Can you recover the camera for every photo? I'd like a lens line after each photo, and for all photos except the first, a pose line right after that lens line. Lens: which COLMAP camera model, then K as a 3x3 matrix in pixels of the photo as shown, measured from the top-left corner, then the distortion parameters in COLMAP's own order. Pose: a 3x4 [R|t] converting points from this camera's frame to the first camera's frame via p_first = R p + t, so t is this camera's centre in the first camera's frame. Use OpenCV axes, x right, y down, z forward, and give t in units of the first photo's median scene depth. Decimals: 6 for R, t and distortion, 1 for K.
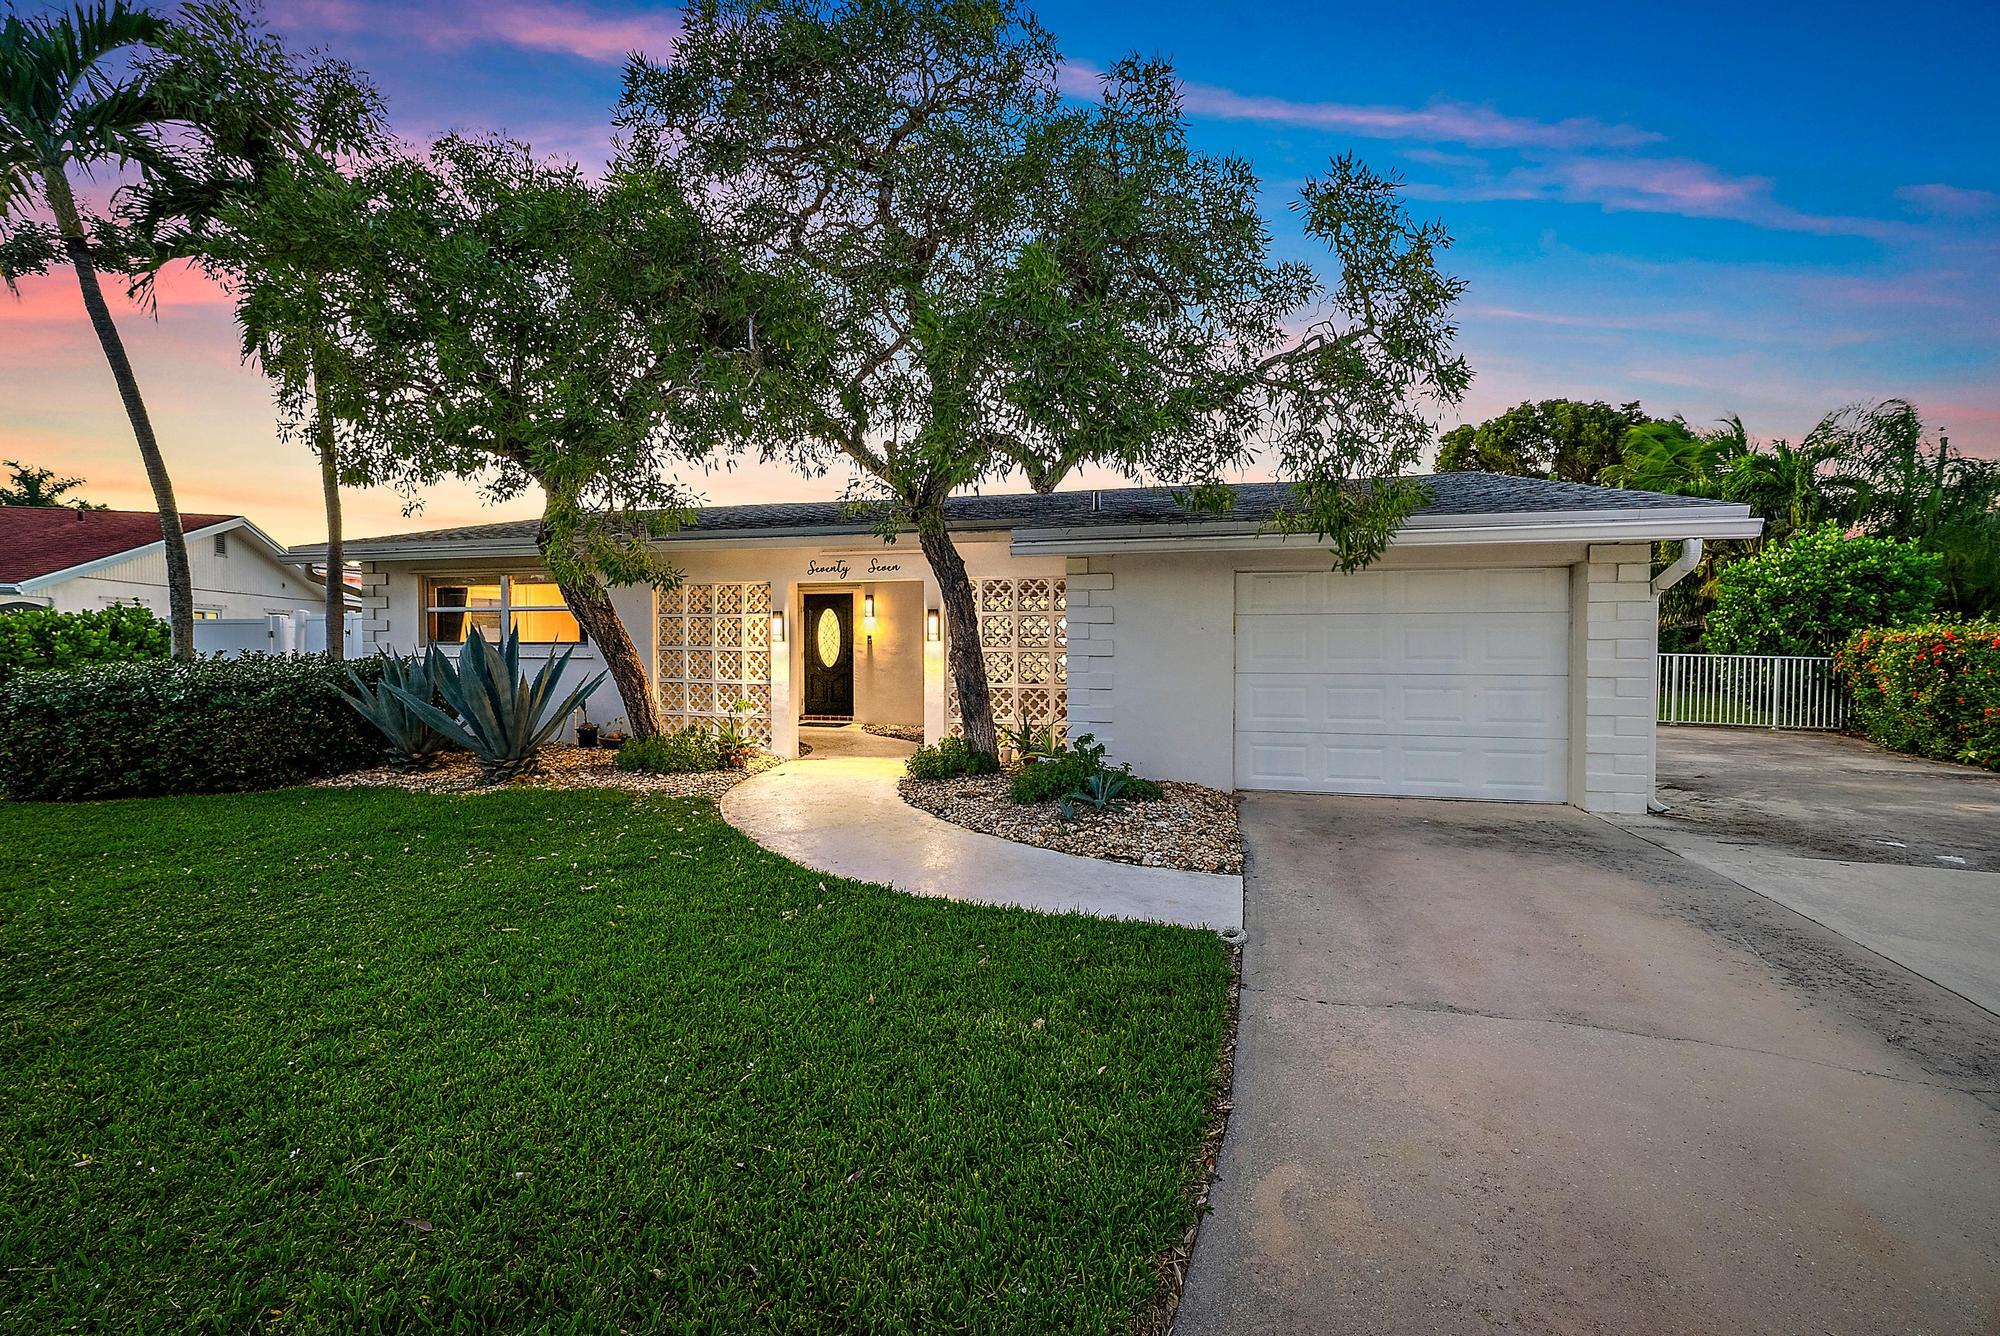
lens RADIAL K [[809.1, 0, 990.5], [0, 809.1, 658.7], [0, 0, 1]] dist [-0.033752, -0.000003]
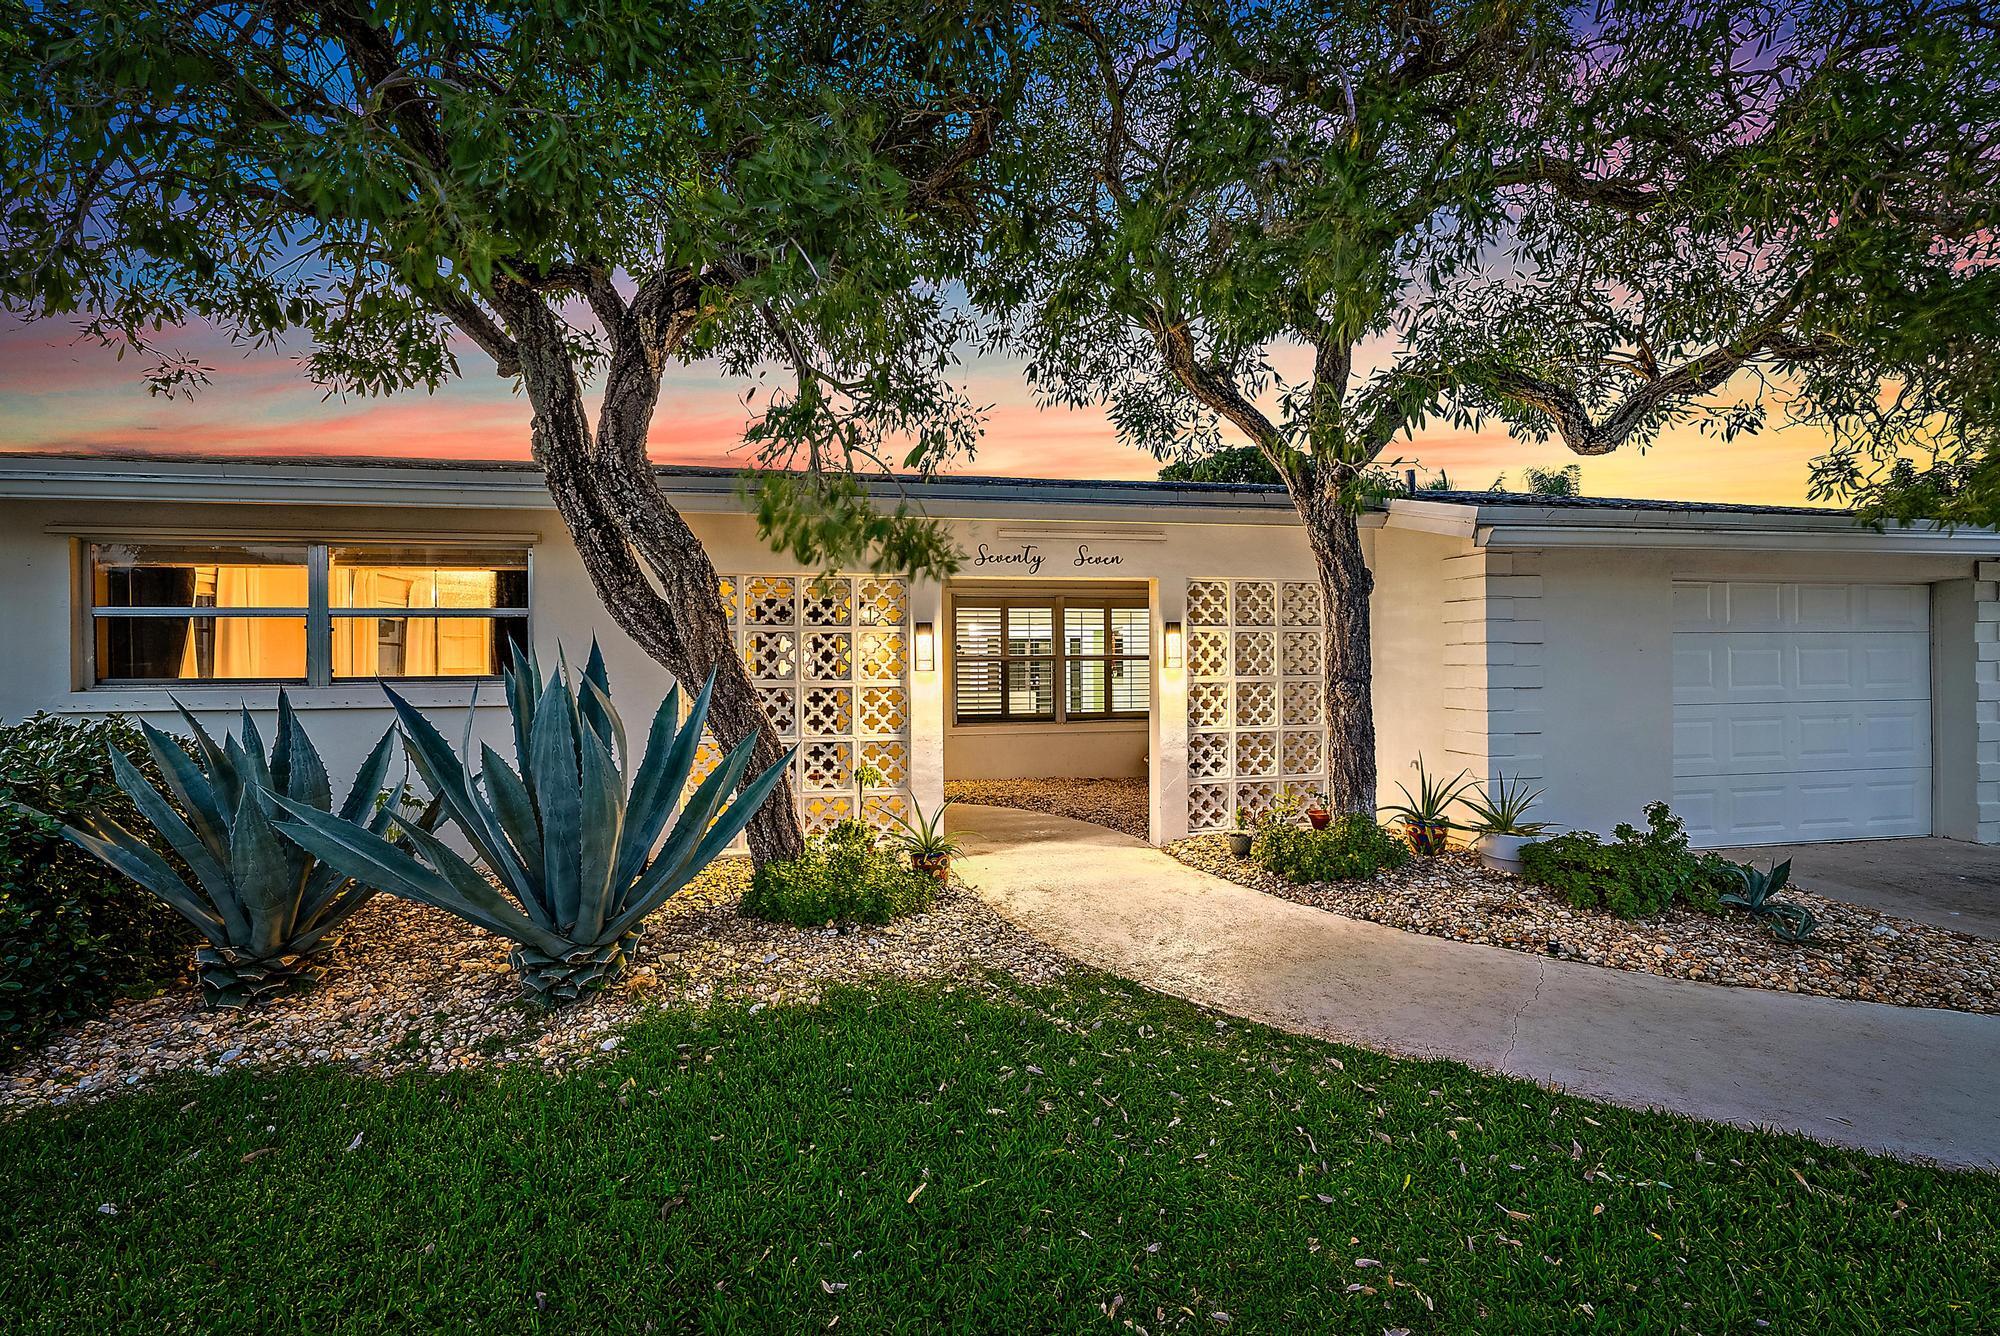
lens RADIAL K [[809.1, 0, 990.5], [0, 809.1, 658.7], [0, 0, 1]] dist [-0.033752, -0.000003]
pose [[0.922312, -0.000981, 0.386444, -0.453381], [0.015427, 0.999293, -0.034281, -0.008787], [-0.386137, 0.037580, 0.921676, 0.408452]]
